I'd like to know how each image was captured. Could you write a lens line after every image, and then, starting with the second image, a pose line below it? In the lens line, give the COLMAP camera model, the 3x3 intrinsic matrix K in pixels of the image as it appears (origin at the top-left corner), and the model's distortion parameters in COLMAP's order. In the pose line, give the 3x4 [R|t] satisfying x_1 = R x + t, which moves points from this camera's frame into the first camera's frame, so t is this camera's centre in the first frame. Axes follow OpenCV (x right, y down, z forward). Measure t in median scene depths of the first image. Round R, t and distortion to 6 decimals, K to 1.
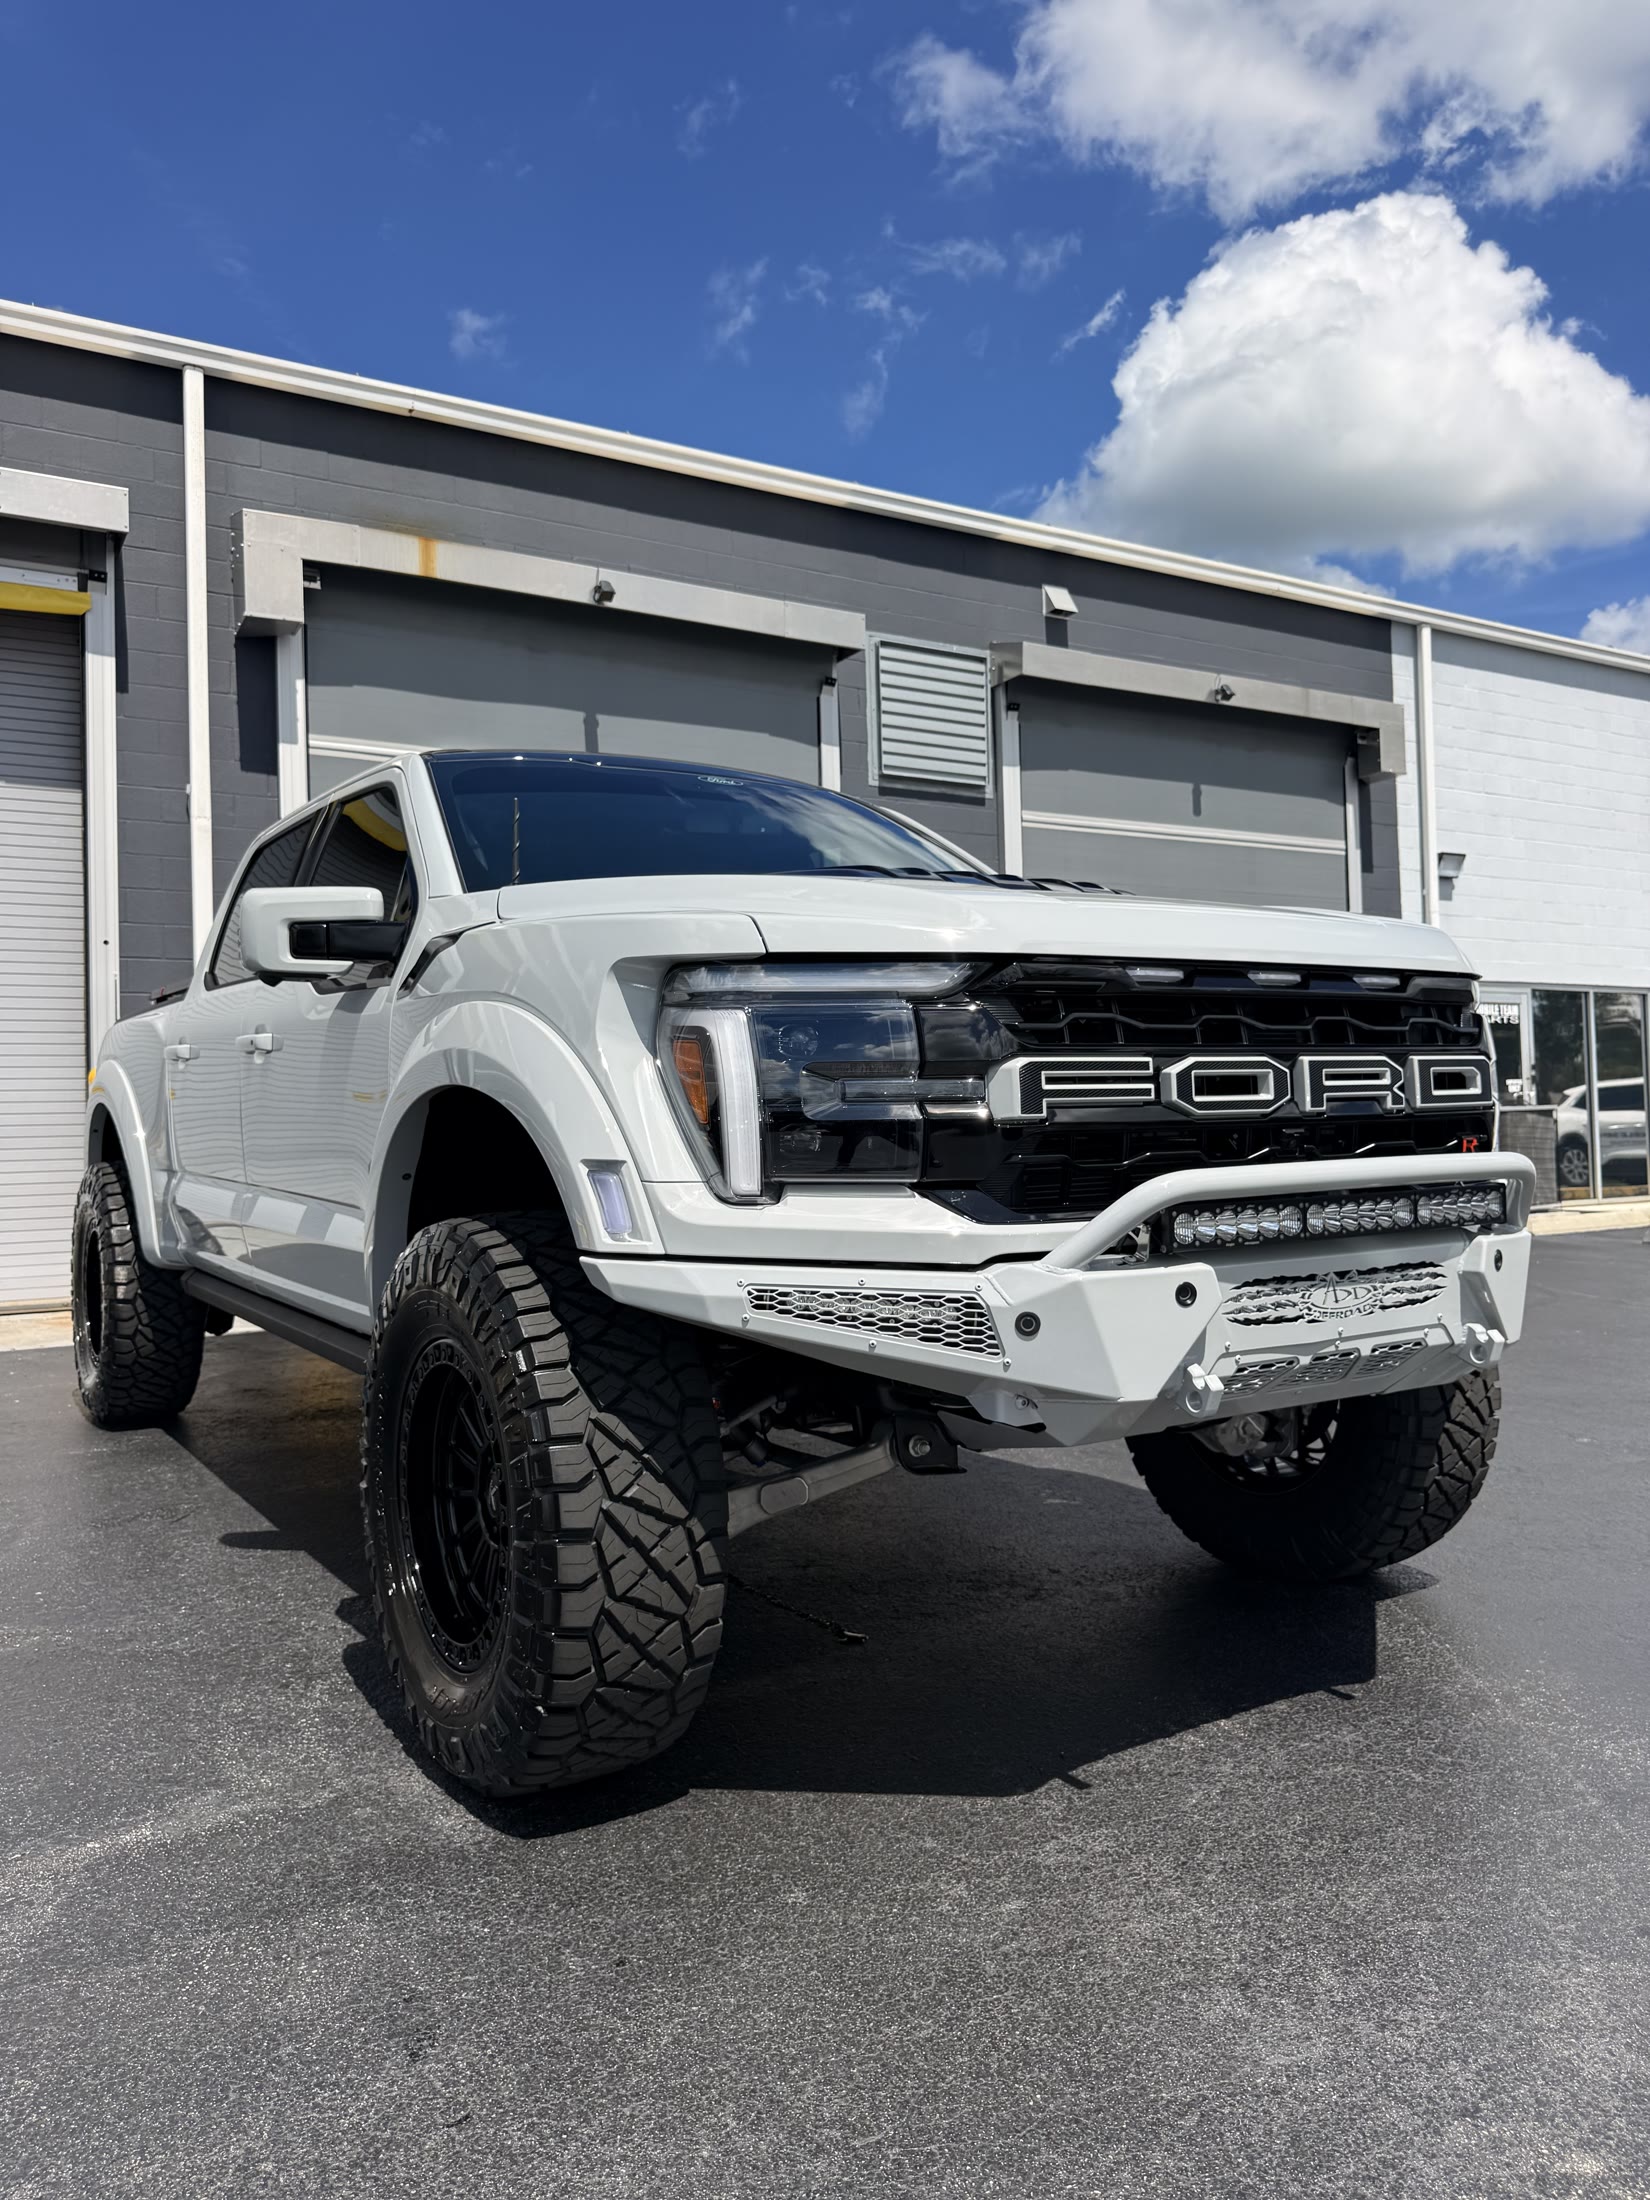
lens RADIAL K [[1563.2, 0, 825.0], [0, 1563.2, 1101.7], [0, 0, 1]] dist [0.040707, -0.044702]
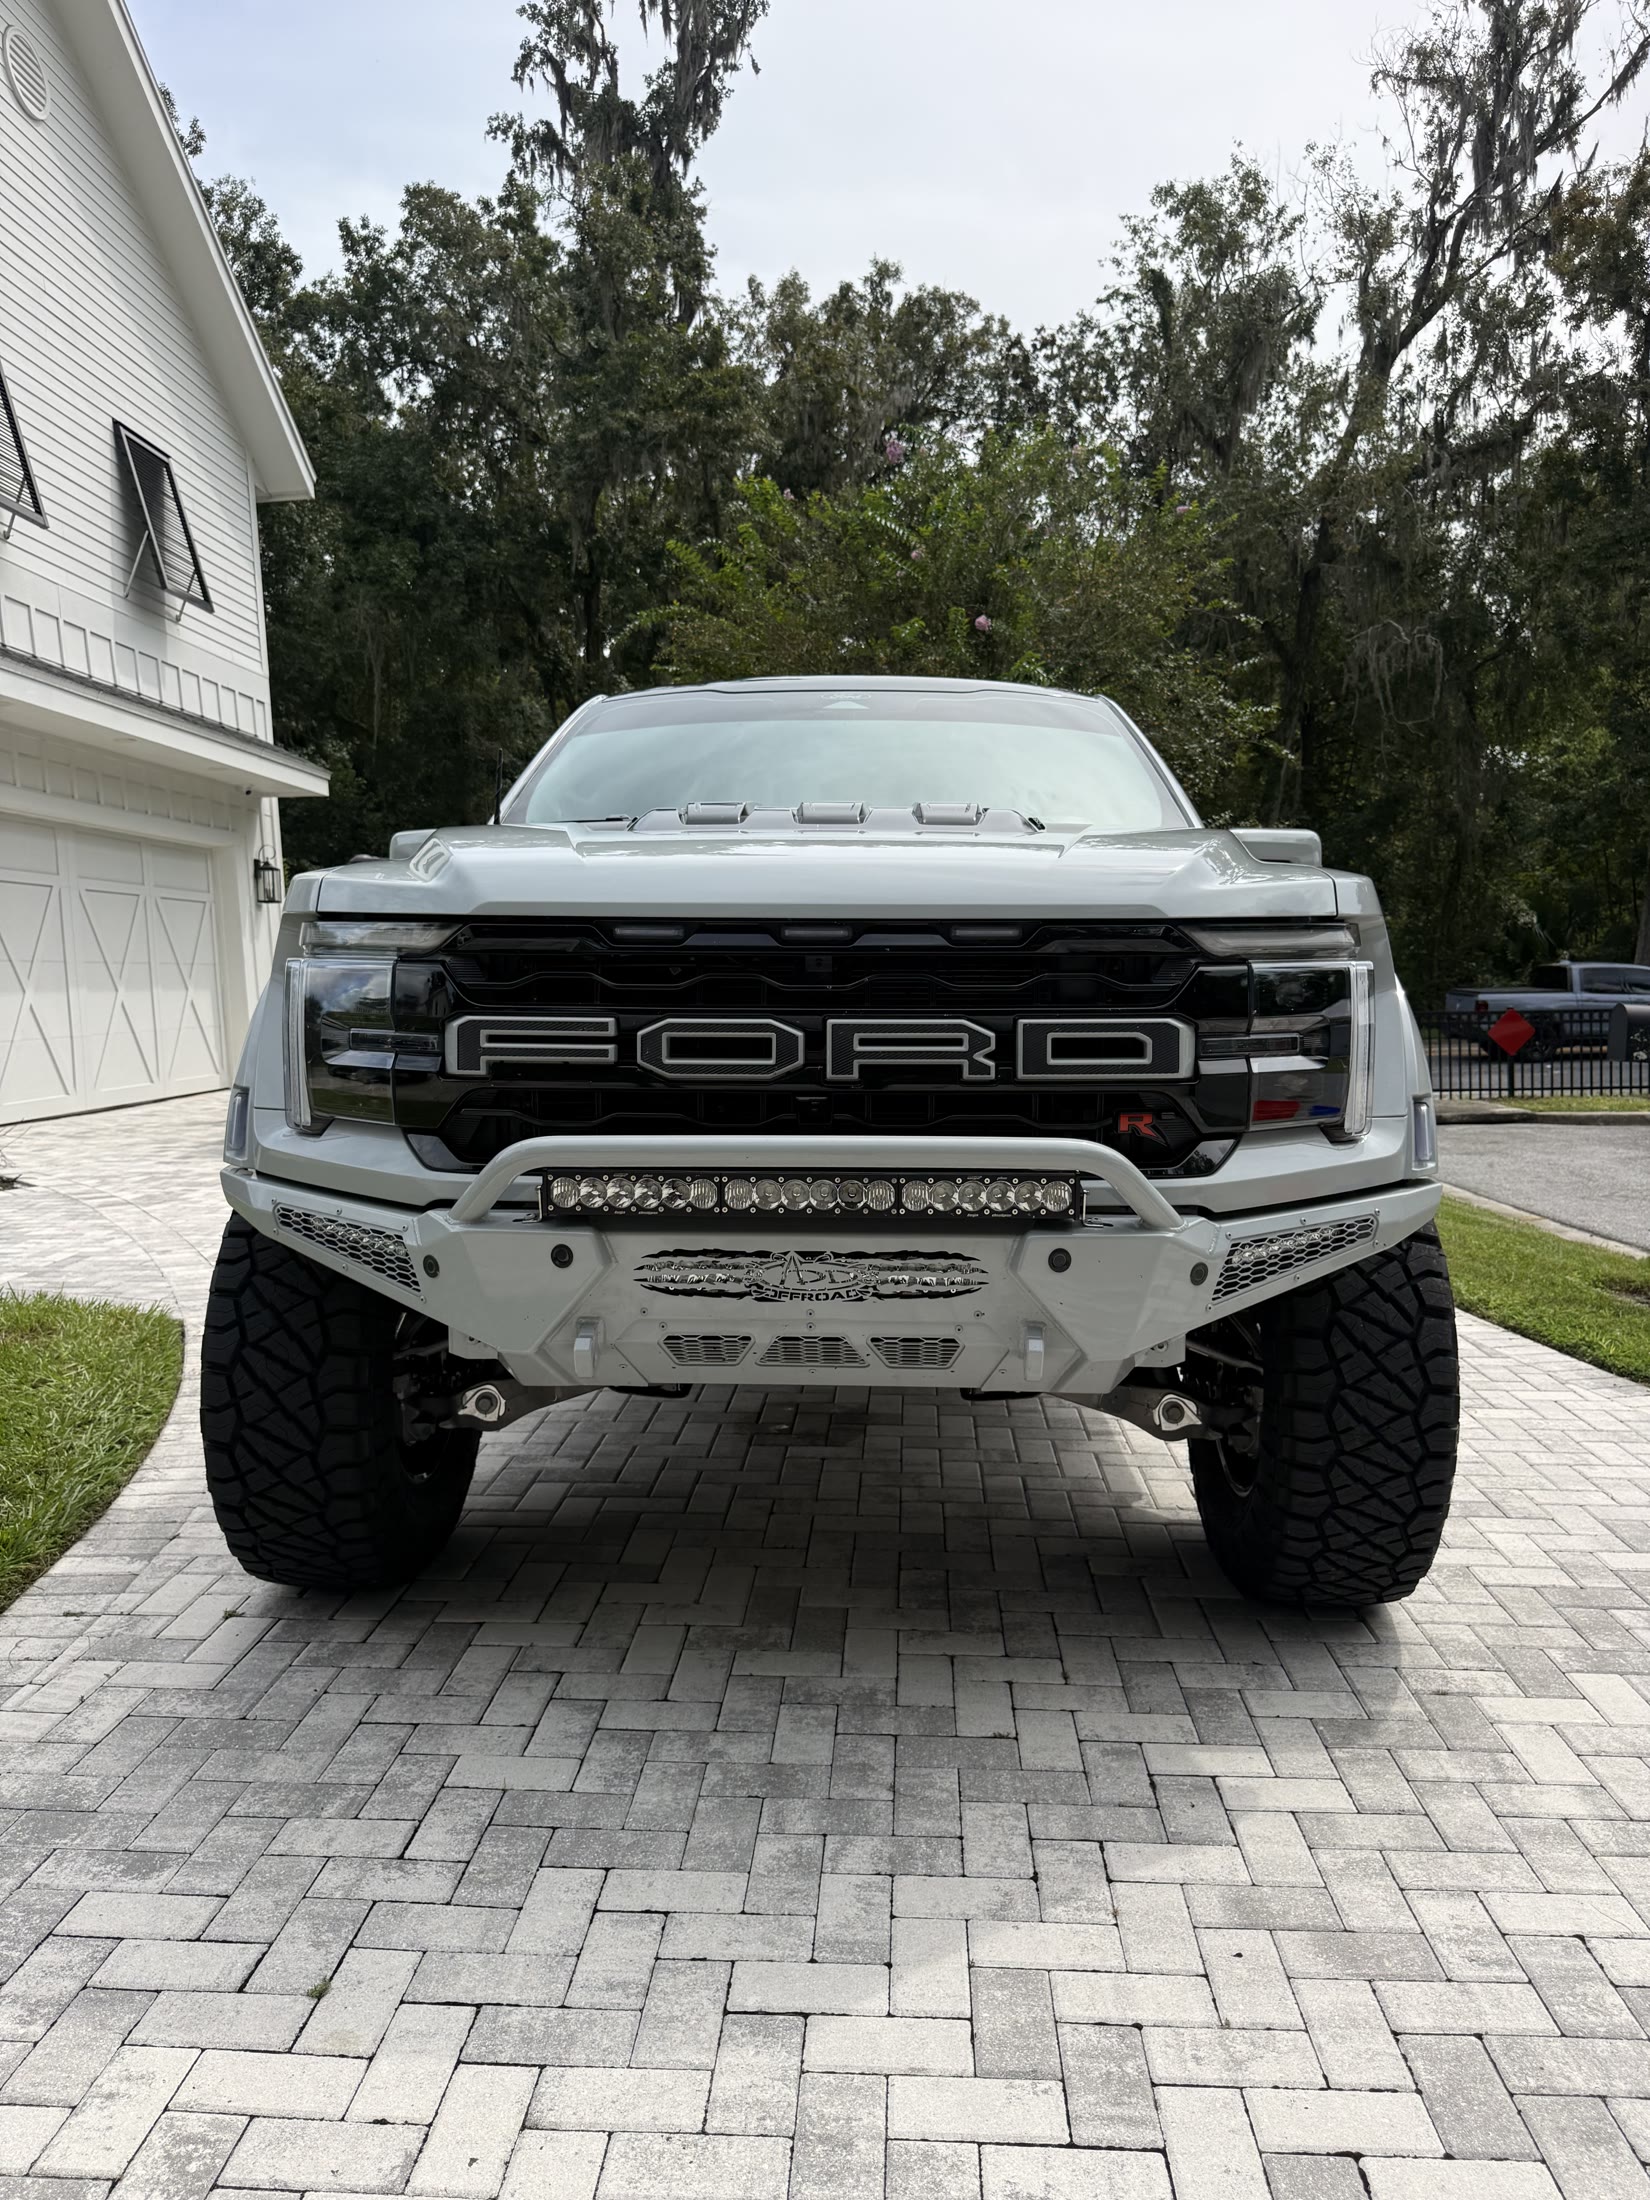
lens RADIAL K [[1563.2, 0, 827.5], [0, 1563.2, 1094.7], [0, 0, 1]] dist [0.040707, -0.044702]
pose [[0.821879, 0.068316, -0.565551, 0.768372], [-0.017266, 0.995314, 0.095137, -0.066573], [0.569401, -0.068426, 0.819207, 0.222253]]
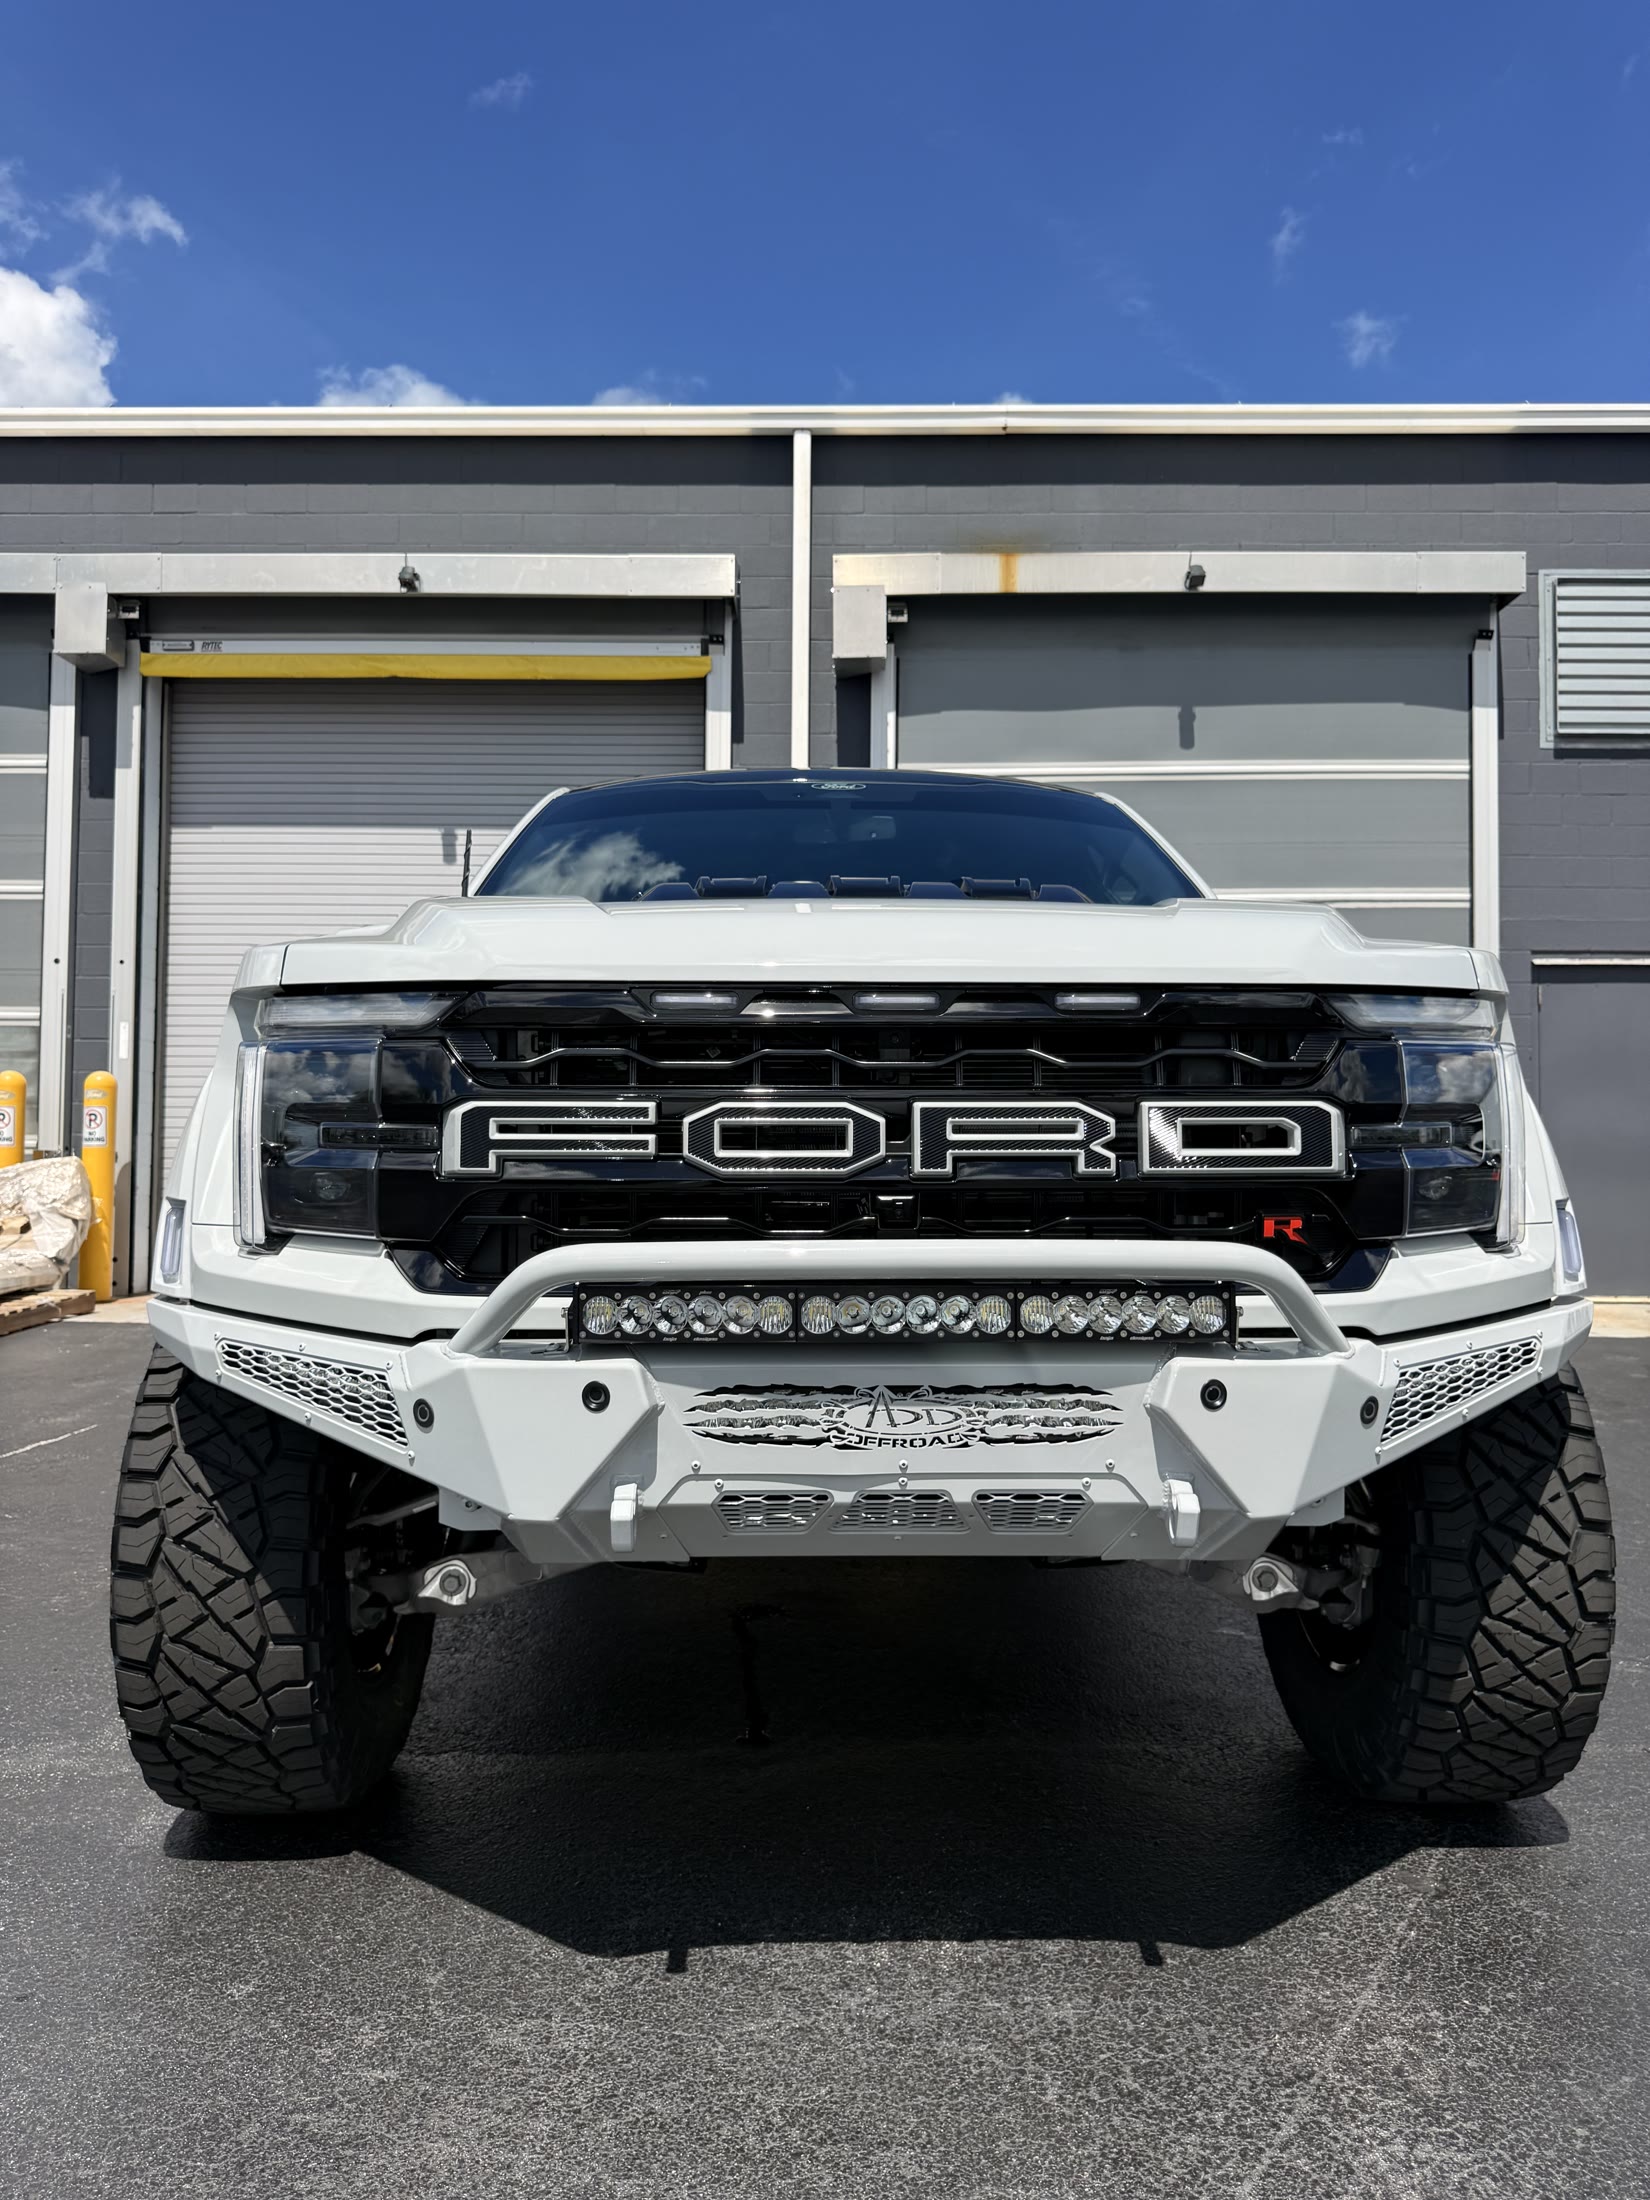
lens RADIAL K [[1563.2, 0, 816.8], [0, 1563.2, 1099.5], [0, 0, 1]] dist [0.040707, -0.044702]
pose [[0.853910, 0.012796, -0.520263, 0.612871], [-0.015058, 0.999887, -0.000122, -0.026687], [0.520202, 0.007938, 0.854006, 0.297032]]
